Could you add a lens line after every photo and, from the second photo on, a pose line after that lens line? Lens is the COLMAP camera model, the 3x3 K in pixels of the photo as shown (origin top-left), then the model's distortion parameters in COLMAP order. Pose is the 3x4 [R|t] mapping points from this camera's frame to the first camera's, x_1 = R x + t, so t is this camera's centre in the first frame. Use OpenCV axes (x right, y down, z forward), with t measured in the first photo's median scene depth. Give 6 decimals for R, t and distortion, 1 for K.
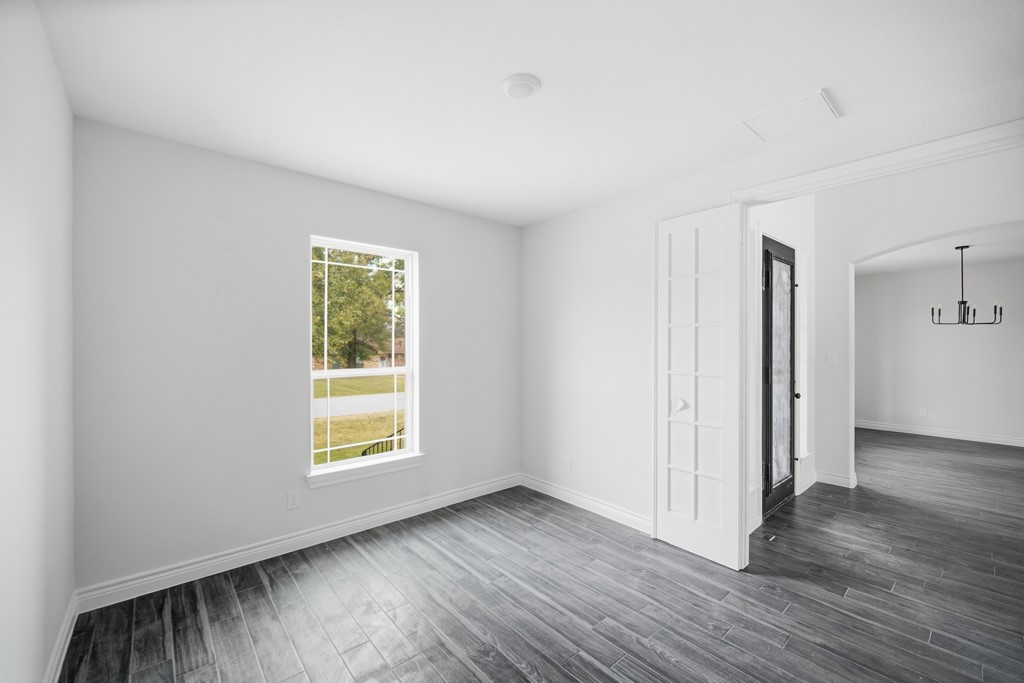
lens RADIAL K [[417.0, 0, 511.8], [0, 417.0, 343.0], [0, 0, 1]] dist [0.001356, -0.000043]
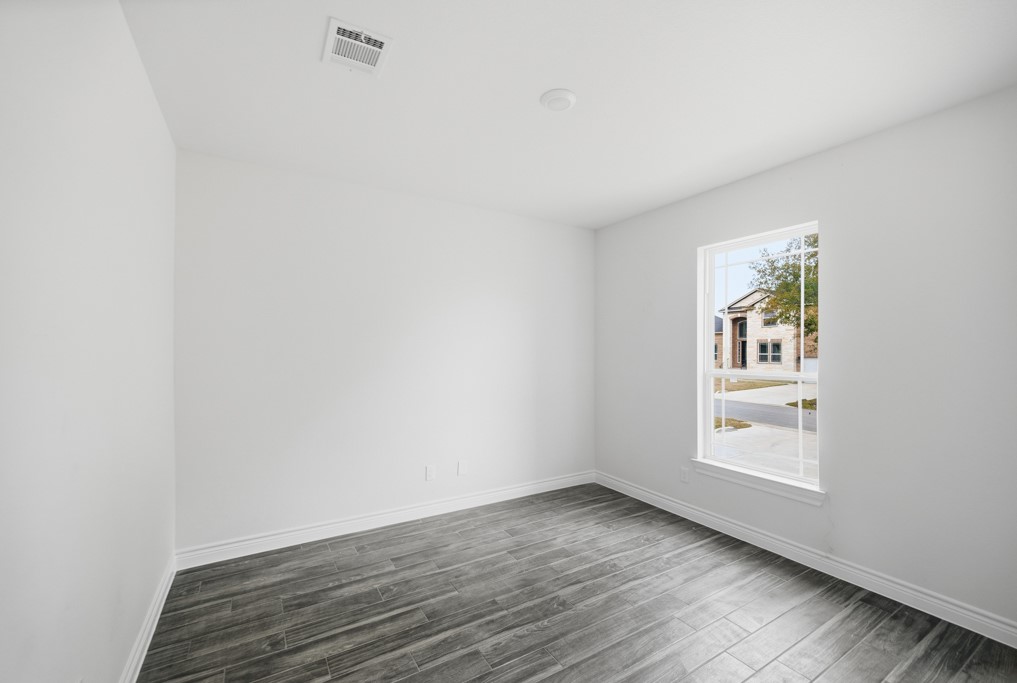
lens RADIAL K [[407.3, 0, 495.5], [0, 407.3, 344.8], [0, 0, 1]] dist [0.002165, 0.000408]
pose [[-0.182110, -0.016199, -0.983145, 0.801956], [-0.001401, 0.999868, -0.016215, 0.024778], [0.983277, -0.001575, -0.182109, 0.743493]]
